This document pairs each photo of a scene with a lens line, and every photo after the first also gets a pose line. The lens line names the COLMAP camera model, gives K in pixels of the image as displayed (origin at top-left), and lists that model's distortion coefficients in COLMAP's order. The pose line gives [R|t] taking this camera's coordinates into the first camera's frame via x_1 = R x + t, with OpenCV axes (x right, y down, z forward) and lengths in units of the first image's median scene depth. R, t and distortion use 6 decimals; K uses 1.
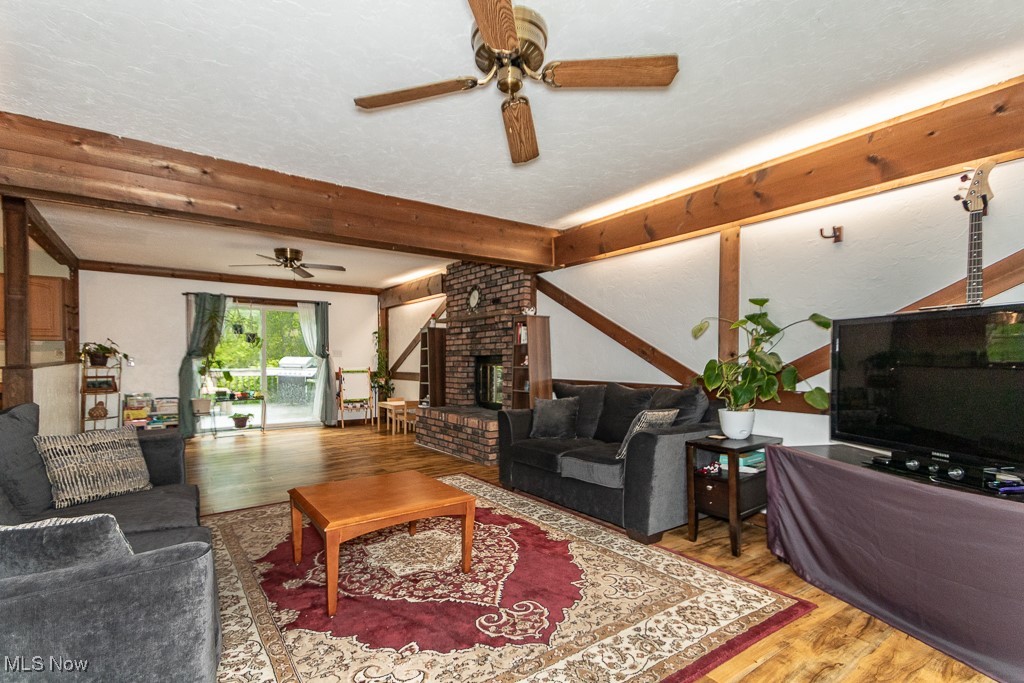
lens RADIAL K [[472.4, 0, 494.7], [0, 472.4, 363.8], [0, 0, 1]] dist [0.067900, -0.022183]
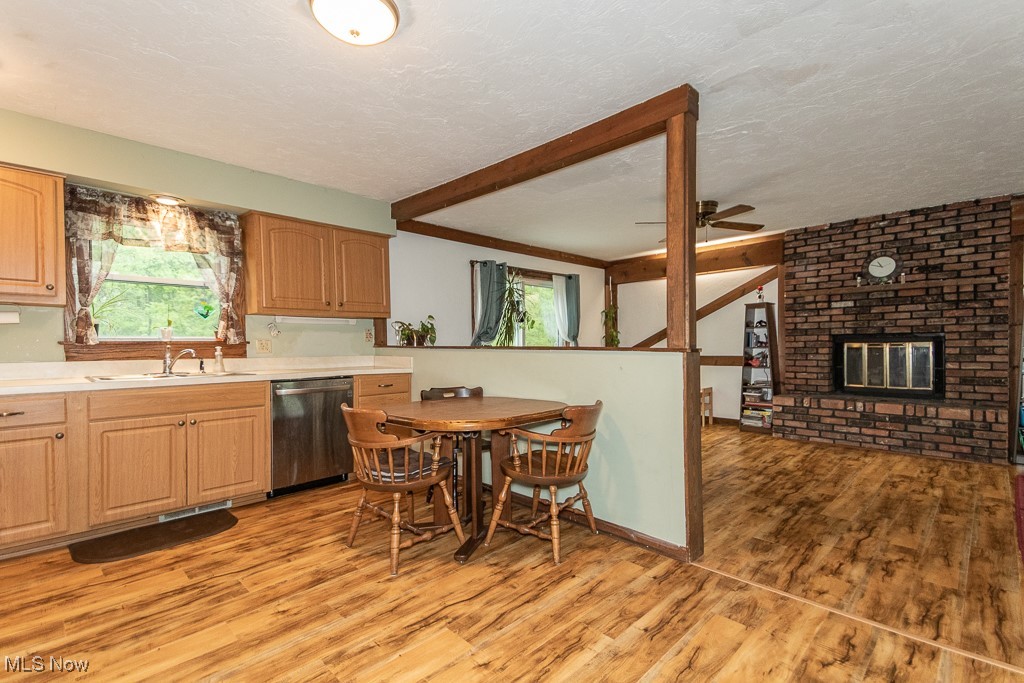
lens RADIAL K [[472.4, 0, 491.7], [0, 472.4, 355.5], [0, 0, 1]] dist [0.067900, -0.022183]
pose [[0.985914, -0.014631, 0.166613, -0.901562], [0.012480, 0.999825, 0.013950, 0.000717], [-0.166787, -0.011674, 0.985924, 0.259577]]
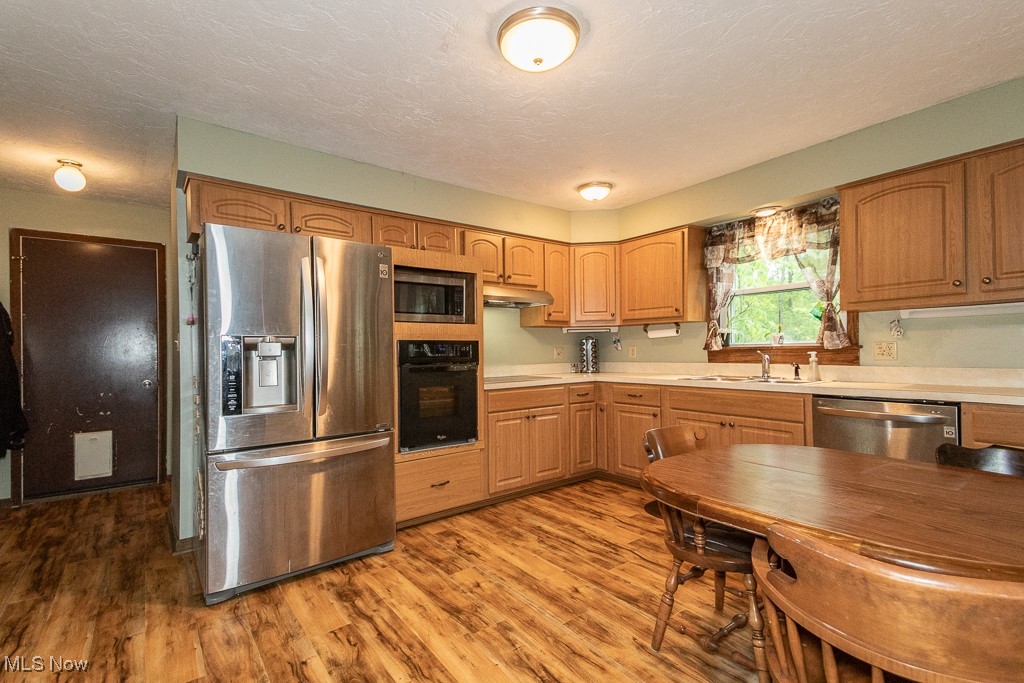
lens RADIAL K [[472.4, 0, 524.4], [0, 472.4, 349.1], [0, 0, 1]] dist [0.067900, -0.022183]
pose [[0.060265, -0.006195, -0.998163, -0.591869], [0.007775, 0.999953, -0.005737, -0.009134], [0.998152, -0.007415, 0.060310, 0.571333]]
